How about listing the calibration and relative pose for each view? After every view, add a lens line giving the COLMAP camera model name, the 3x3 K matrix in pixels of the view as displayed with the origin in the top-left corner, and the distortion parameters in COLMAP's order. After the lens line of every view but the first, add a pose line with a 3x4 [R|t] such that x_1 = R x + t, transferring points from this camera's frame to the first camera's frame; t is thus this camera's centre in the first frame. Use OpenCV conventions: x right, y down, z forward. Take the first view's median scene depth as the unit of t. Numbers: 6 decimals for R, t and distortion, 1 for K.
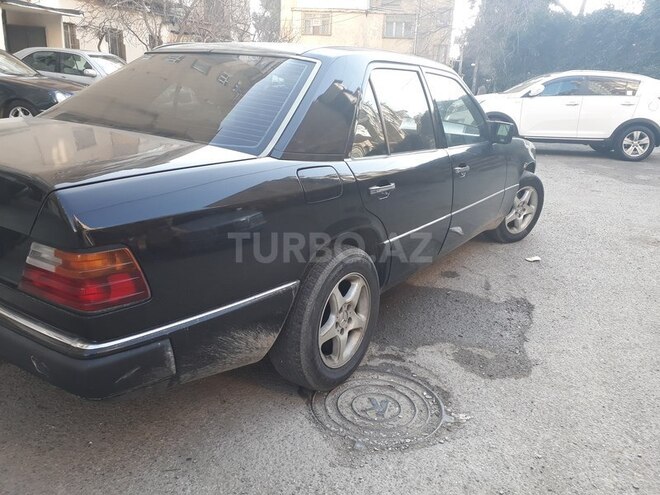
lens RADIAL K [[534.4, 0, 333.4], [0, 534.4, 248.3], [0, 0, 1]] dist [0.039761, -0.017679]
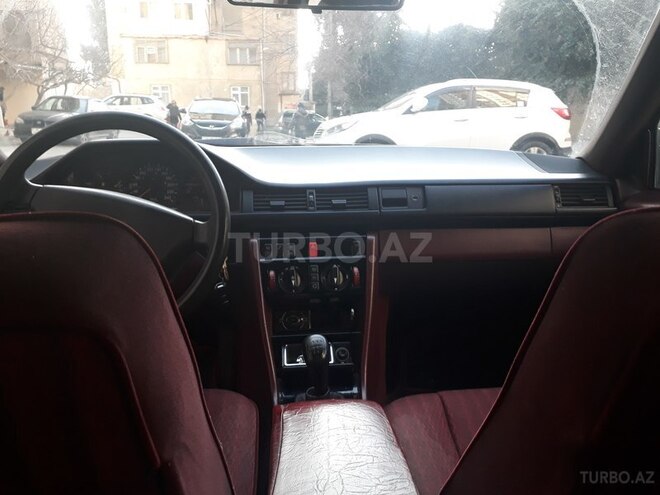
lens RADIAL K [[534.4, 0, 333.8], [0, 534.4, 243.5], [0, 0, 1]] dist [0.039761, -0.017679]
pose [[0.963500, -0.098596, 0.248891, 0.013343], [0.113990, 0.992313, -0.048176, -0.029145], [-0.242228, 0.074789, 0.967333, 0.127131]]
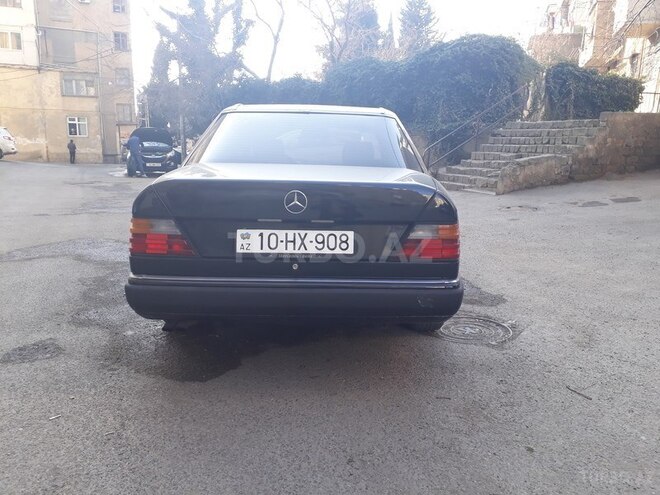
lens RADIAL K [[534.4, 0, 331.6], [0, 534.4, 248.9], [0, 0, 1]] dist [0.039761, -0.017679]
pose [[0.821091, -0.145260, 0.552005, -0.141338], [0.198162, 0.979470, -0.037012, 0.004725], [-0.535296, 0.139777, 0.833019, -0.017914]]
